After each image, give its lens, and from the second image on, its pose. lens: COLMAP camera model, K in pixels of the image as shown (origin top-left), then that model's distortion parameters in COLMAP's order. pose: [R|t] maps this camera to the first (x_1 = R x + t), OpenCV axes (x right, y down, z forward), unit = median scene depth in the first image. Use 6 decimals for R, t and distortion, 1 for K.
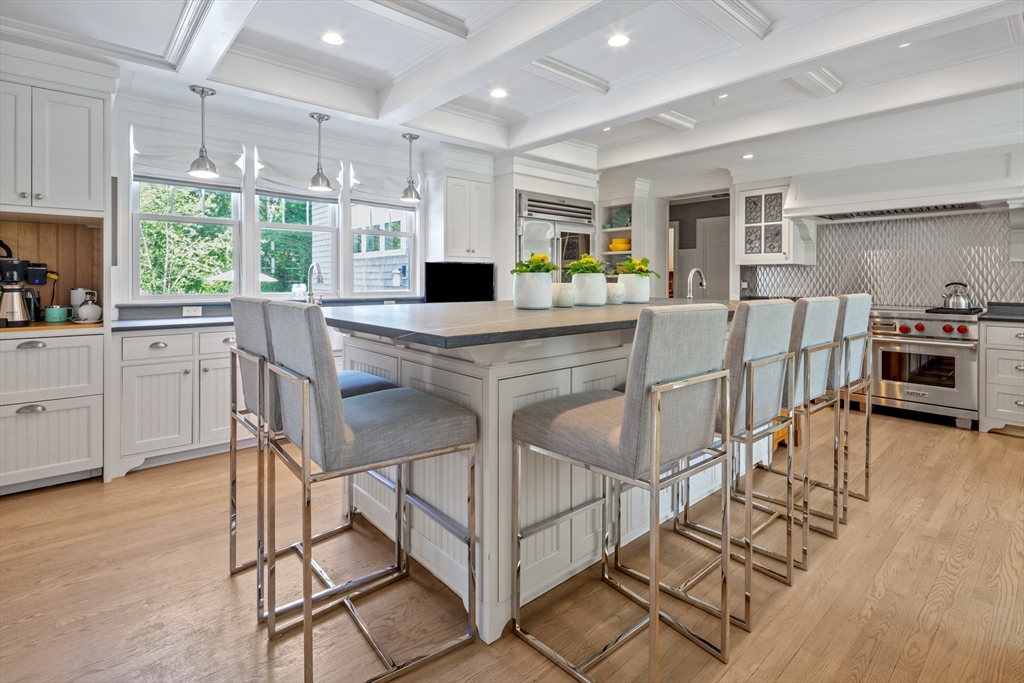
lens RADIAL K [[496.6, 0, 501.8], [0, 496.6, 286.1], [0, 0, 1]] dist [0.002753, 0.000102]
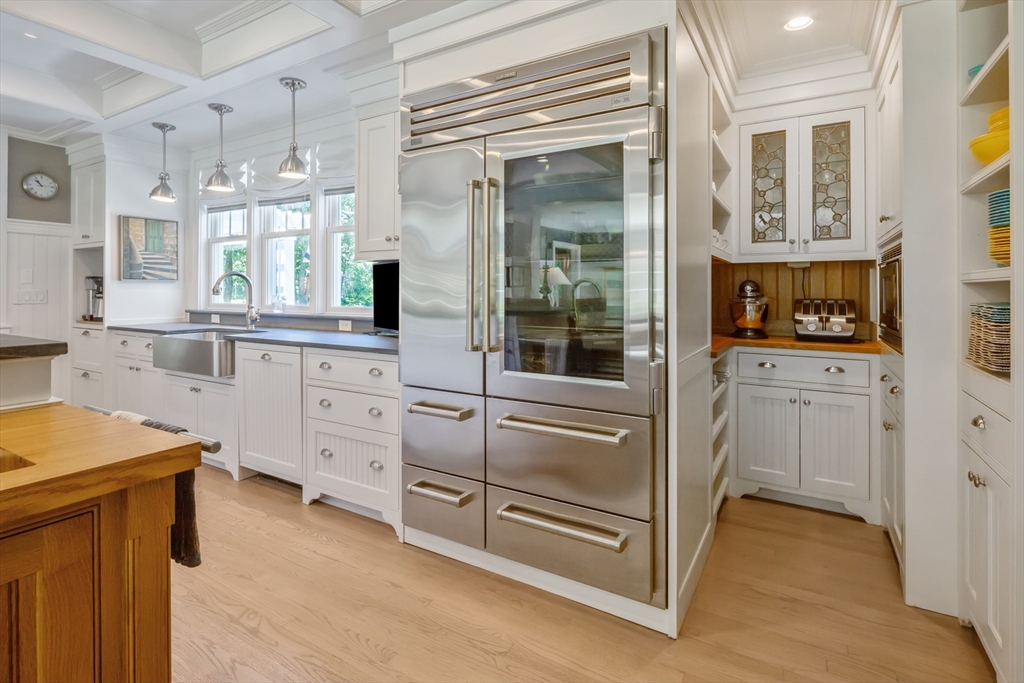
lens RADIAL K [[496.6, 0, 501.8], [0, 496.6, 286.1], [0, 0, 1]] dist [0.002753, 0.000102]
pose [[0.301667, -0.005808, -0.953396, 0.491846], [-0.005275, 0.999956, -0.007761, -0.013452], [0.953399, 0.007370, 0.301624, 0.913190]]
